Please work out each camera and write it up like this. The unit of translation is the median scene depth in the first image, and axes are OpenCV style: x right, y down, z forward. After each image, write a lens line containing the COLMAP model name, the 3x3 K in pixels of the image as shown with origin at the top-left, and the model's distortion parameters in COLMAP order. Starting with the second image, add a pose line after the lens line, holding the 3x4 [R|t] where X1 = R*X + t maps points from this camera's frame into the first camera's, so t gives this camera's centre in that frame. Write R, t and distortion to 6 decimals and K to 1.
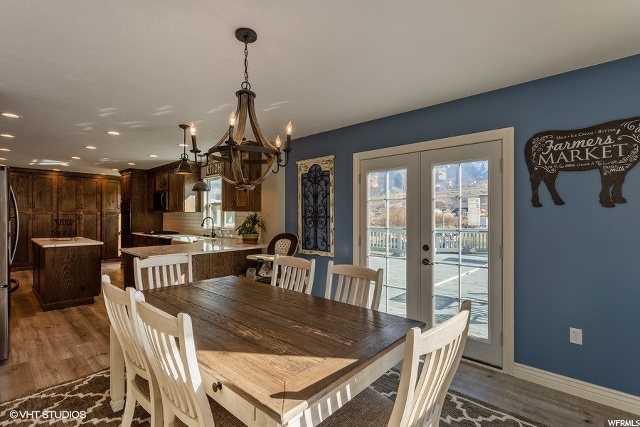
lens RADIAL K [[302.7, 0, 315.5], [0, 302.7, 215.0], [0, 0, 1]] dist [-0.000655, 0.000536]
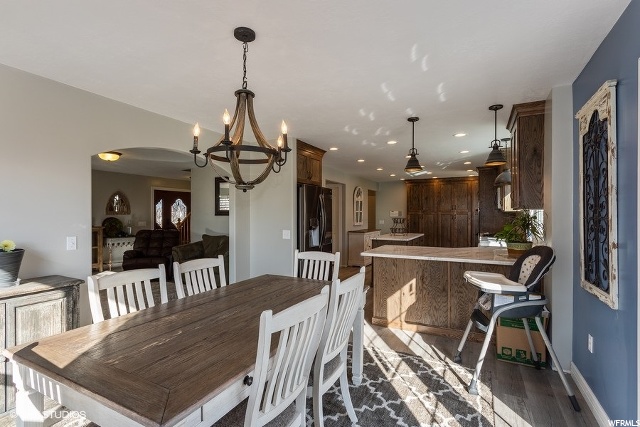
lens RADIAL K [[302.7, 0, 315.5], [0, 302.7, 215.0], [0, 0, 1]] dist [-0.000655, 0.000536]
pose [[0.251266, -0.002480, -0.967915, 0.412235], [0.002788, 0.999994, -0.001838, 0.001730], [0.967914, -0.002236, 0.251272, 0.505114]]
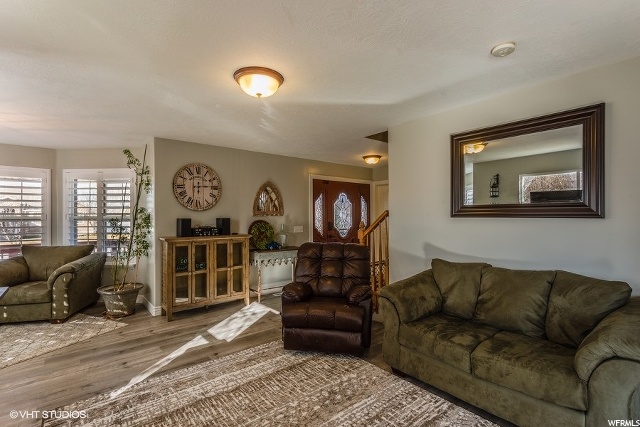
lens RADIAL K [[302.7, 0, 315.5], [0, 302.7, 215.0], [0, 0, 1]] dist [-0.000655, 0.000536]
pose [[-0.145363, -0.007780, -0.989348, -0.654530], [0.004776, 0.999952, -0.008565, -0.000247], [0.989367, -0.005971, -0.145319, 0.109751]]
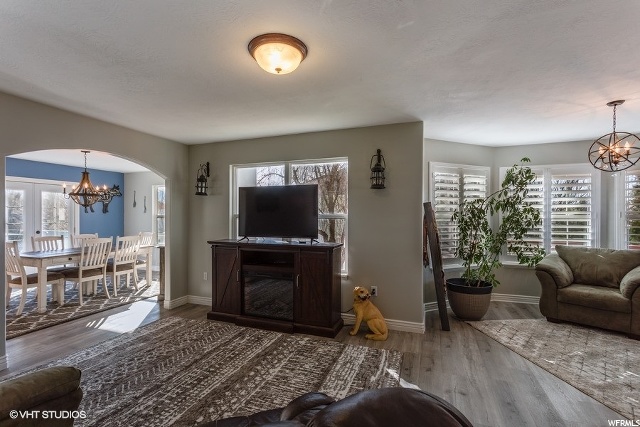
lens RADIAL K [[302.7, 0, 315.5], [0, 302.7, 215.0], [0, 0, 1]] dist [-0.000655, 0.000536]
pose [[-0.365782, 0.000998, 0.930700, -1.838589], [0.000072, 0.999999, -0.001044, -0.002877], [-0.930700, -0.000315, -0.365782, 0.030392]]
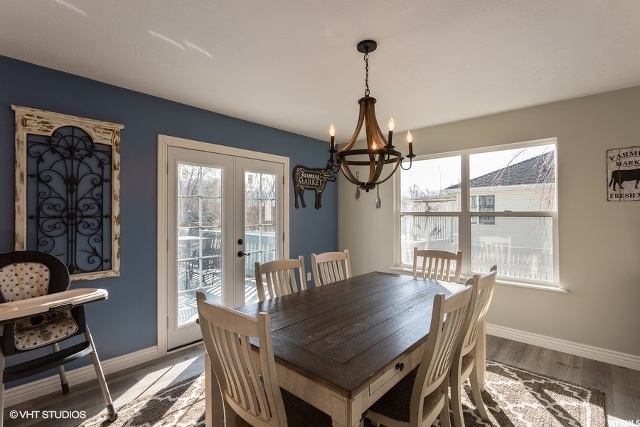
lens RADIAL K [[302.7, 0, 315.5], [0, 302.7, 215.0], [0, 0, 1]] dist [-0.000655, 0.000536]
pose [[0.004198, -0.007808, 0.999961, -0.668134], [0.000771, 0.999969, 0.007805, -0.001547], [-0.999991, 0.000738, 0.004204, 0.611305]]
